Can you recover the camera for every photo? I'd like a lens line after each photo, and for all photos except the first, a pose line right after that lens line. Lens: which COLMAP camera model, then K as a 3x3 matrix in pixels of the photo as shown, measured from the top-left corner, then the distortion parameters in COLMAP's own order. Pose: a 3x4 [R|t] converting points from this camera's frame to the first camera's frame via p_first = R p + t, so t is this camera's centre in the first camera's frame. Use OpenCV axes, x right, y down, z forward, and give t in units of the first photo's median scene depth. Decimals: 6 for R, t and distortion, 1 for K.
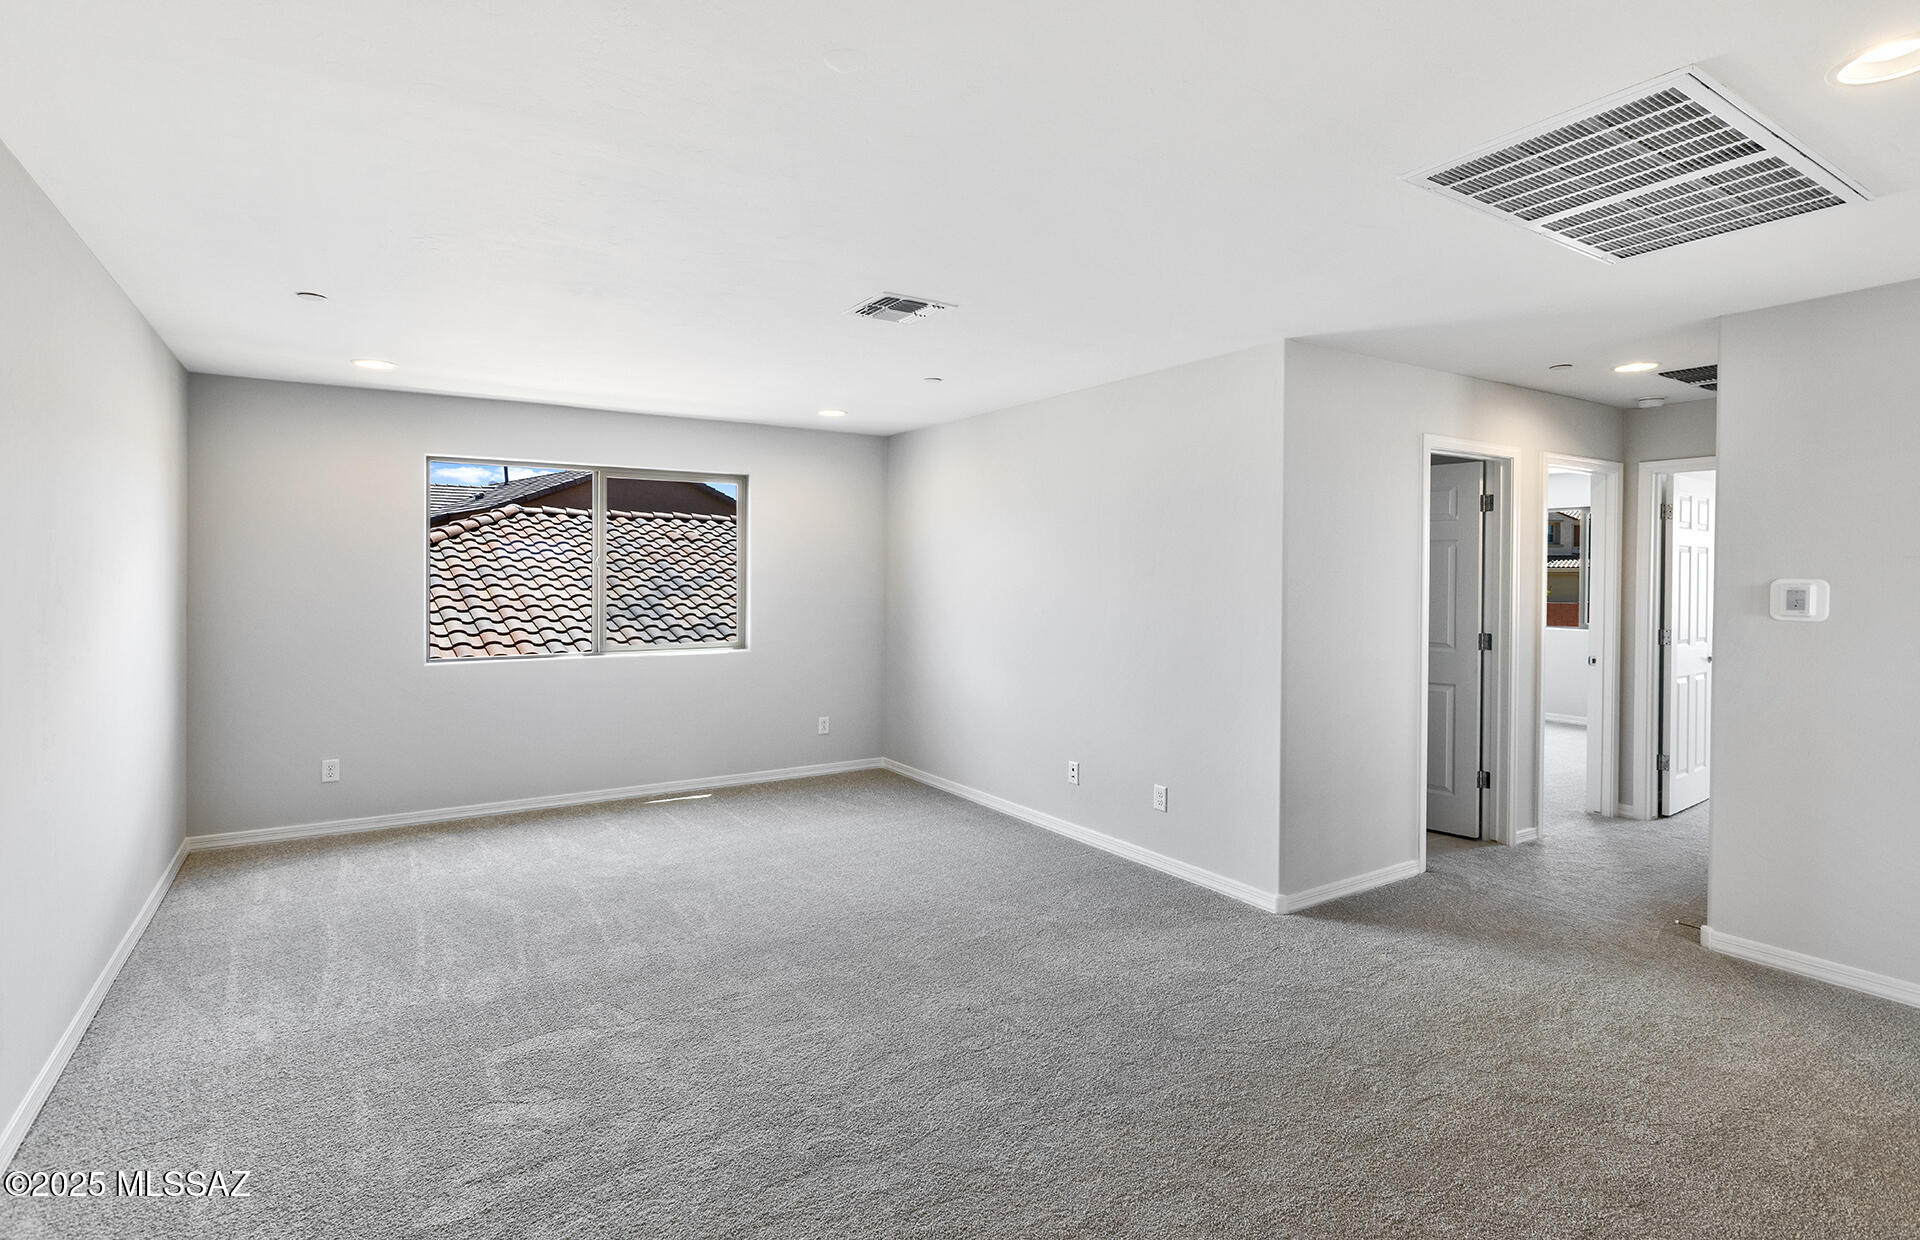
lens RADIAL K [[959.9, 0, 965.6], [0, 959.9, 572.8], [0, 0, 1]] dist [-0.000455, -0.000033]
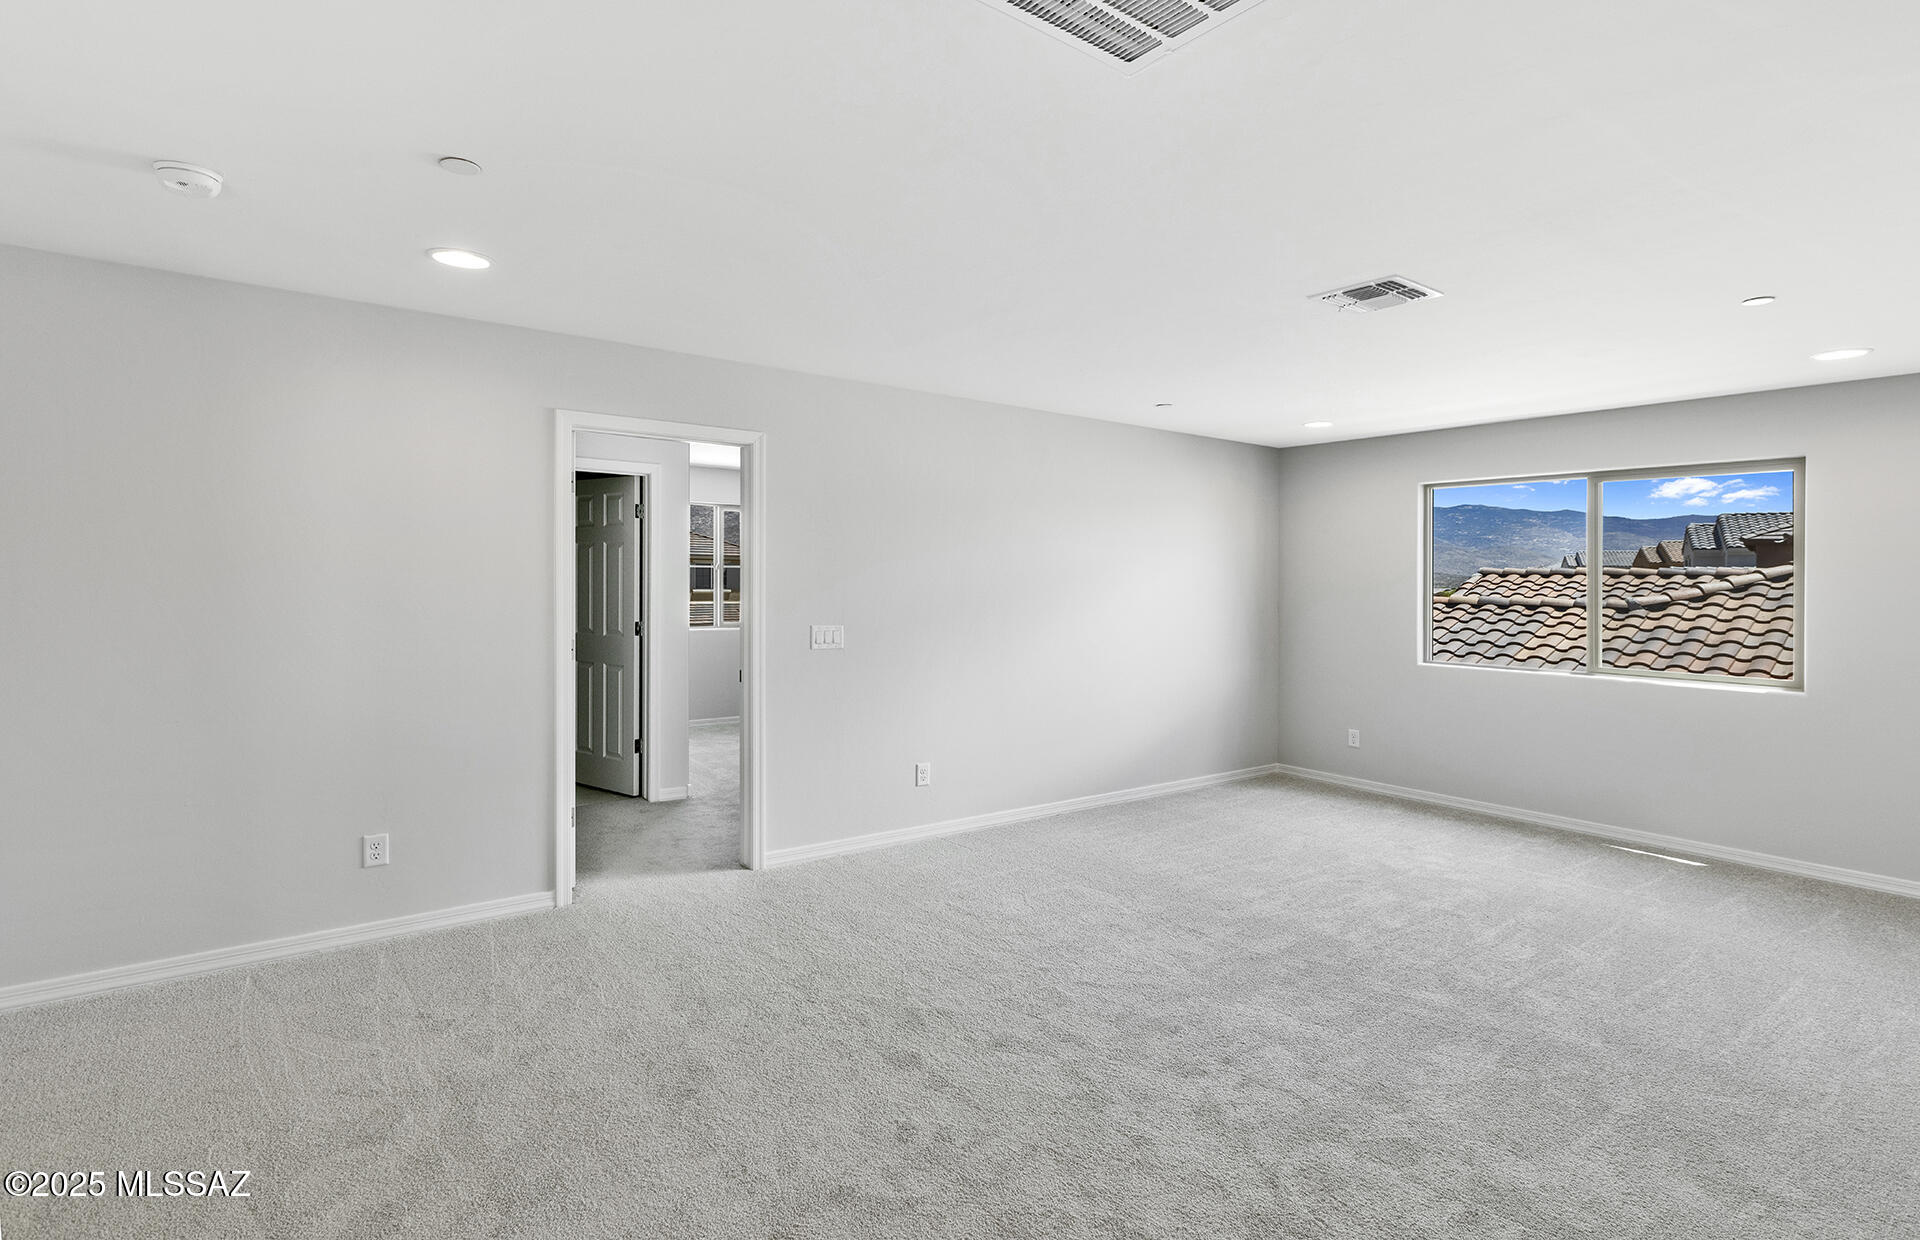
lens RADIAL K [[900.0, 0, 960.0], [0, 900.0, 620.0], [0, 0, 1]] dist [0.000799, 0.000070]
pose [[0.077500, 0.037748, -0.996278, 0.567218], [-0.015218, 0.999211, 0.036675, 0.010432], [0.996876, 0.012319, 0.078013, 0.417328]]
